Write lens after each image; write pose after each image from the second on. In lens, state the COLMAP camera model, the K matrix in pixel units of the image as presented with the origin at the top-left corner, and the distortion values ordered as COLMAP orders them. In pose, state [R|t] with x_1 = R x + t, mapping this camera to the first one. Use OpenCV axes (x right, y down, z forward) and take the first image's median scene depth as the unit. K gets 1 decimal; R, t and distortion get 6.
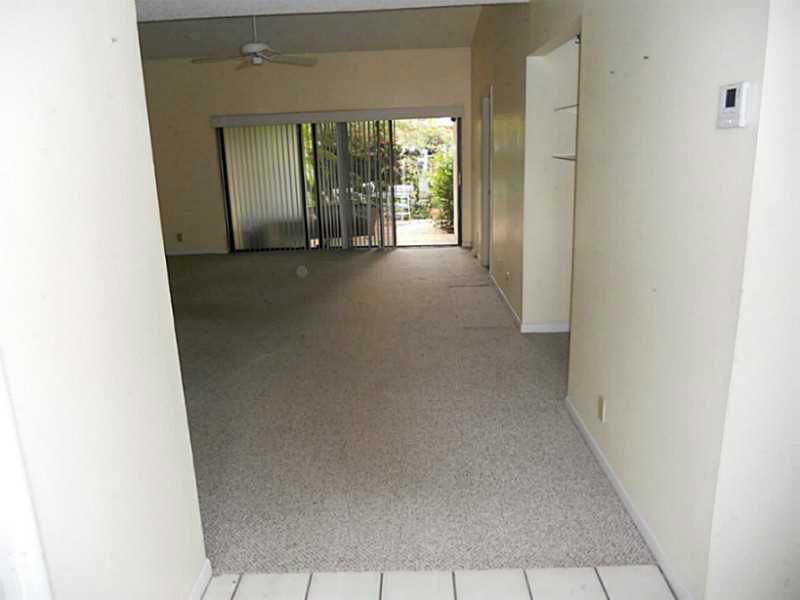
lens RADIAL K [[600.3, 0, 400.0], [0, 600.3, 300.0], [0, 0, 1]] dist [-0.066087, 0.009016]
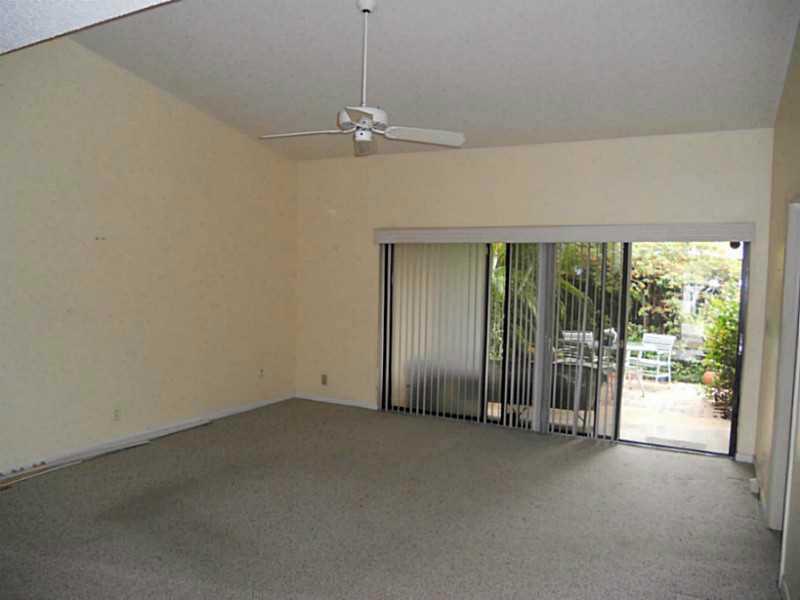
lens RADIAL K [[620.9, 0, 400.9], [0, 620.9, 323.7], [0, 0, 1]] dist [-0.006775, 0.000358]
pose [[0.901431, 0.089441, -0.423583, 0.050747], [-0.158459, 0.978695, -0.130563, -0.083889], [0.402881, 0.184814, 0.896399, 0.295479]]
